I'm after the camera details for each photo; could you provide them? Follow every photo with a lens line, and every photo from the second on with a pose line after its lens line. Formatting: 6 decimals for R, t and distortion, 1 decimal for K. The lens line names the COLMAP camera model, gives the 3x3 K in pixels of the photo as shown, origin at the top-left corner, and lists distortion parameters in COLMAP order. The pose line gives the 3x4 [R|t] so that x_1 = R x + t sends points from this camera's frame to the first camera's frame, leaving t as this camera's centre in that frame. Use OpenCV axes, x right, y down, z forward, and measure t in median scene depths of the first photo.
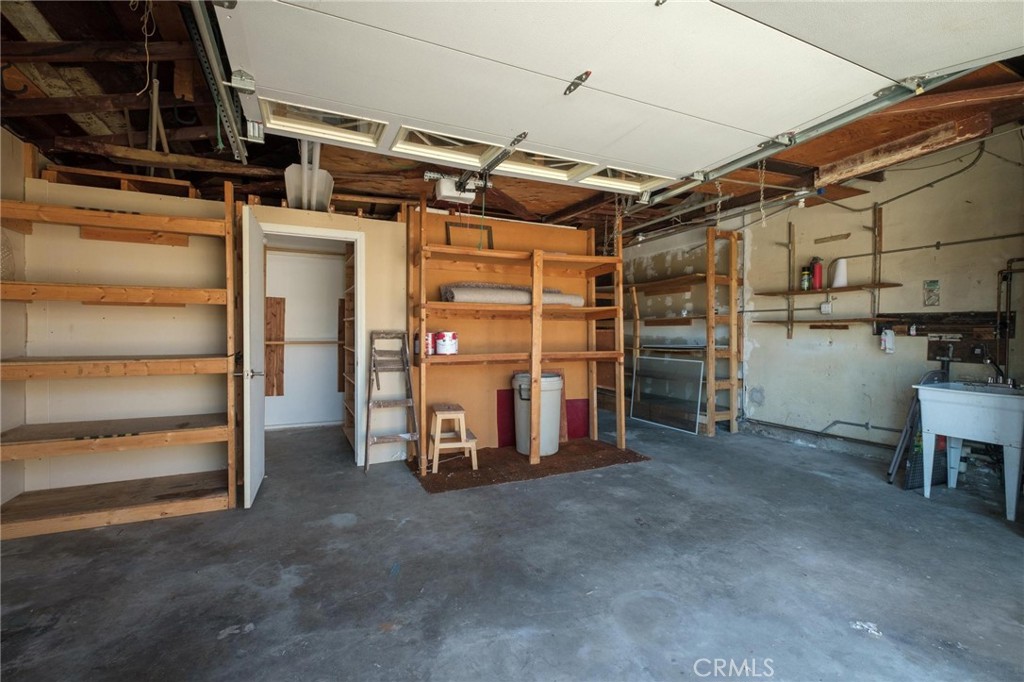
lens RADIAL K [[450.9, 0, 508.4], [0, 450.9, 332.7], [0, 0, 1]] dist [-0.000056, -0.000745]
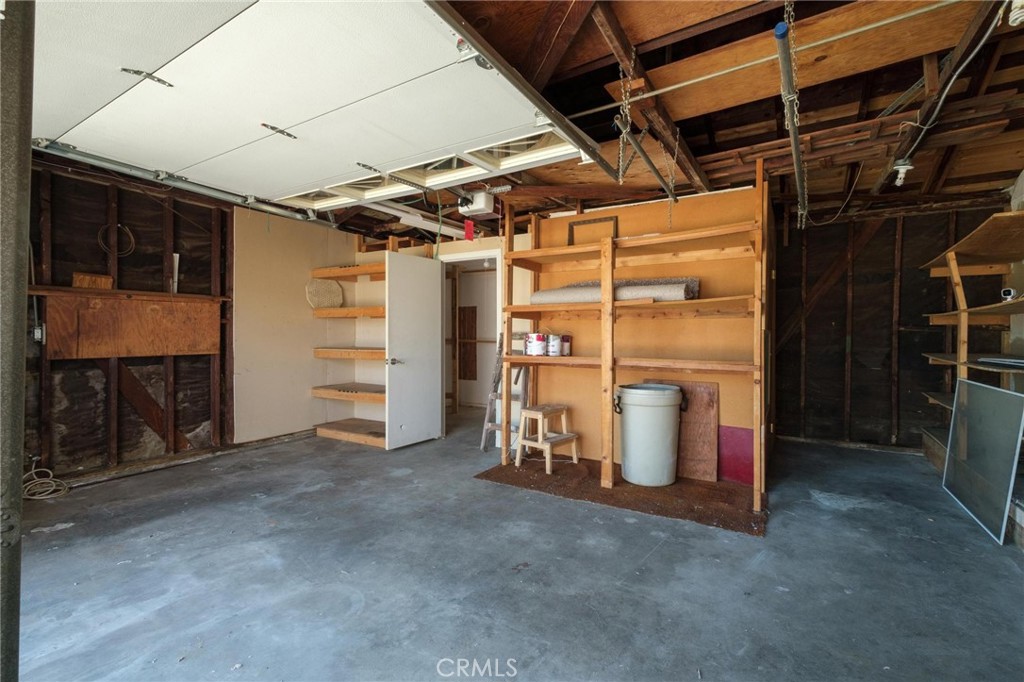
lens RADIAL K [[450.9, 0, 508.4], [0, 450.9, 332.7], [0, 0, 1]] dist [-0.000056, -0.000745]
pose [[0.554016, -0.002068, -0.832504, 0.928377], [-0.001485, 0.999993, -0.003472, 0.000100], [0.832505, 0.003160, 0.554009, 0.512398]]
